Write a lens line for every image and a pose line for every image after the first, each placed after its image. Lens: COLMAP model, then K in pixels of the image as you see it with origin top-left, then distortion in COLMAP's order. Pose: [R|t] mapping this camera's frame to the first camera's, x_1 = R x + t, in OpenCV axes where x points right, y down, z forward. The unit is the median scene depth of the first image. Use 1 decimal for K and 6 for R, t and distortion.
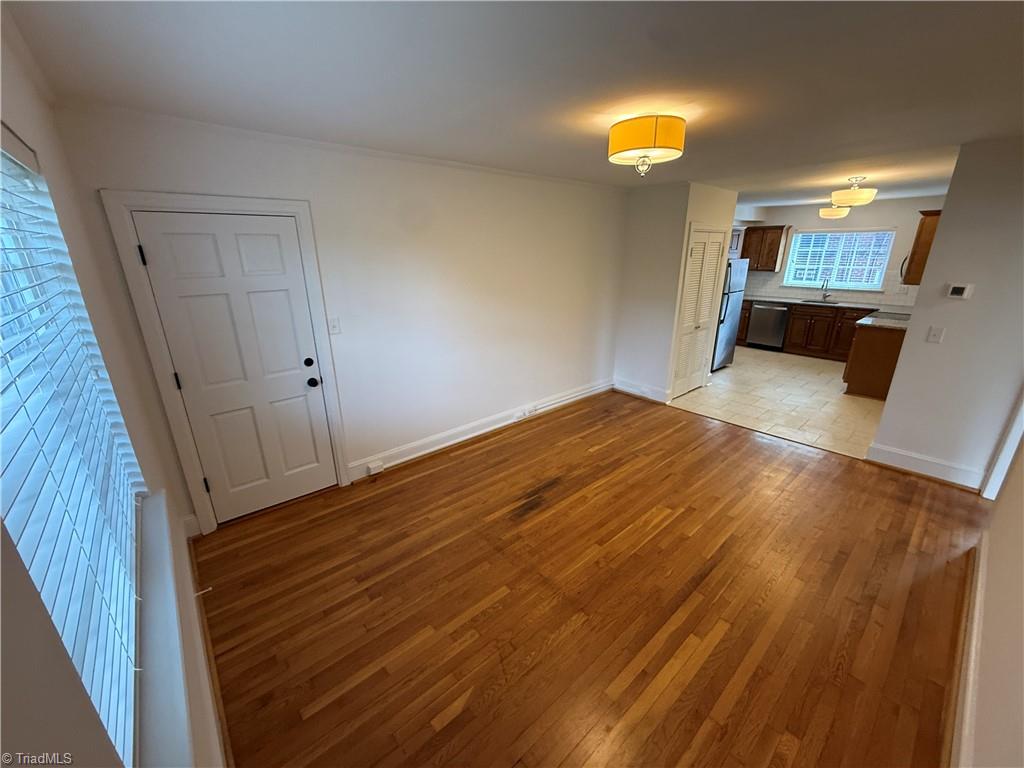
lens RADIAL K [[409.7, 0, 510.5], [0, 409.7, 383.2], [0, 0, 1]] dist [-0.000443, 0.000122]
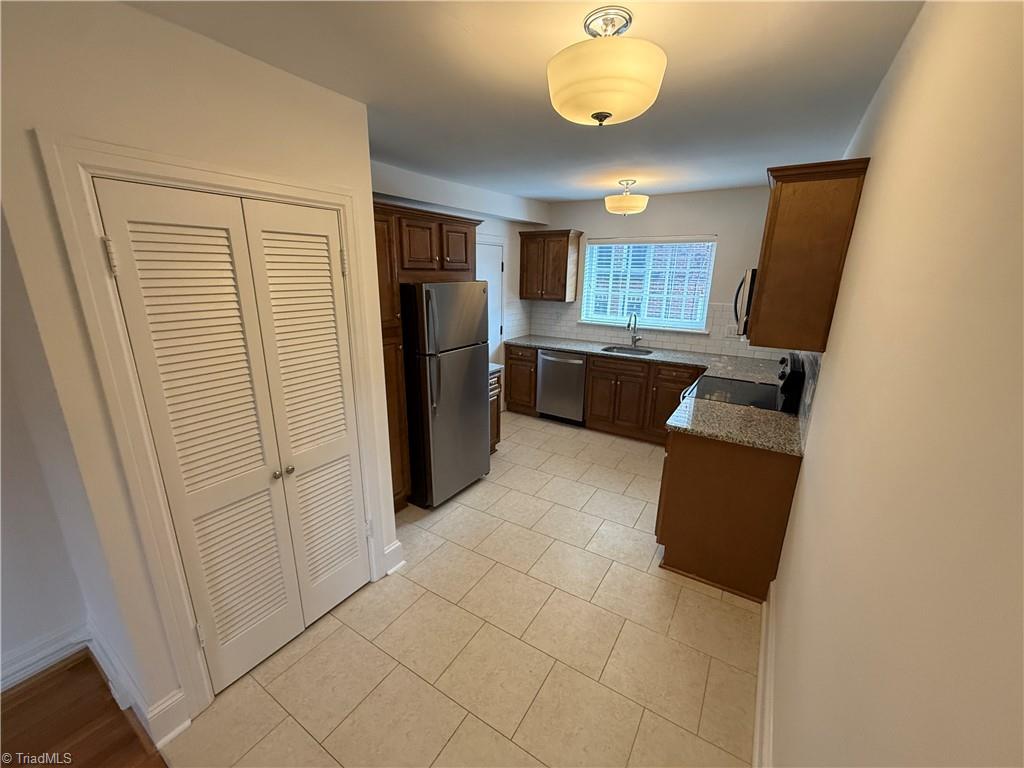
lens RADIAL K [[409.7, 0, 512.4], [0, 409.7, 385.5], [0, 0, 1]] dist [-0.000443, 0.000122]
pose [[0.958552, -0.062417, 0.277998, 0.687232], [0.073668, 0.996825, -0.030202, -0.233244], [-0.275231, 0.049429, 0.960107, 0.751133]]
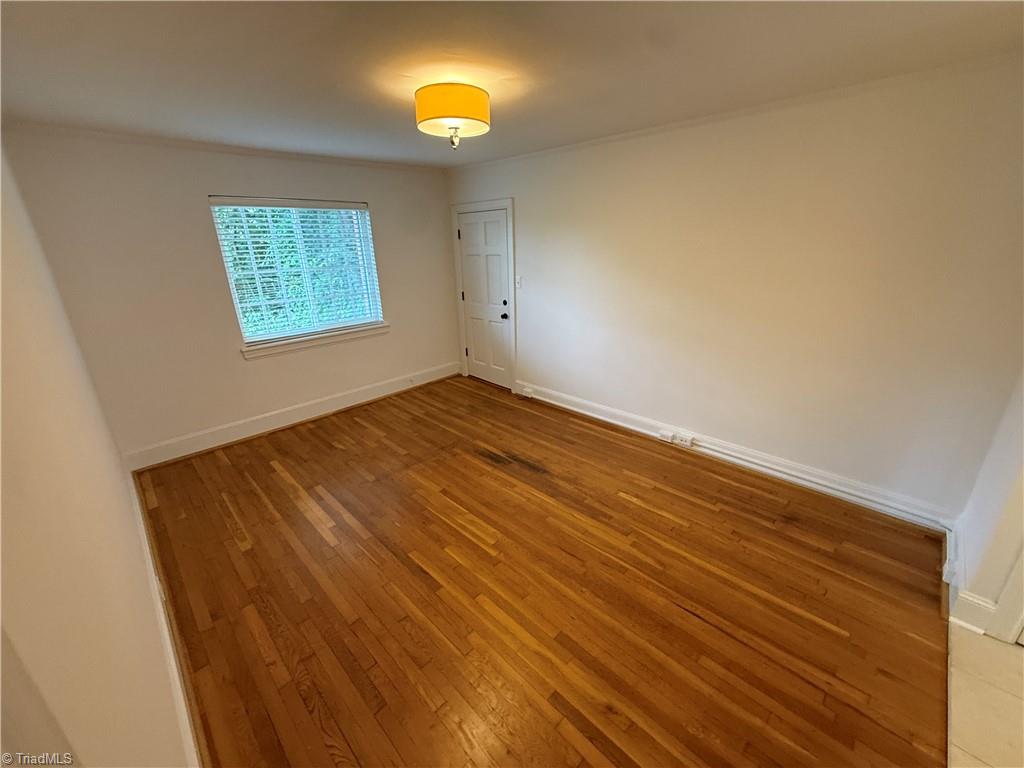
lens RADIAL K [[409.7, 0, 509.4], [0, 409.7, 383.1], [0, 0, 1]] dist [-0.000443, 0.000122]
pose [[0.070017, 0.335291, -0.939509, 0.773449], [-0.289698, 0.908064, 0.302479, -0.178412], [0.954553, 0.250996, 0.160714, 0.595398]]
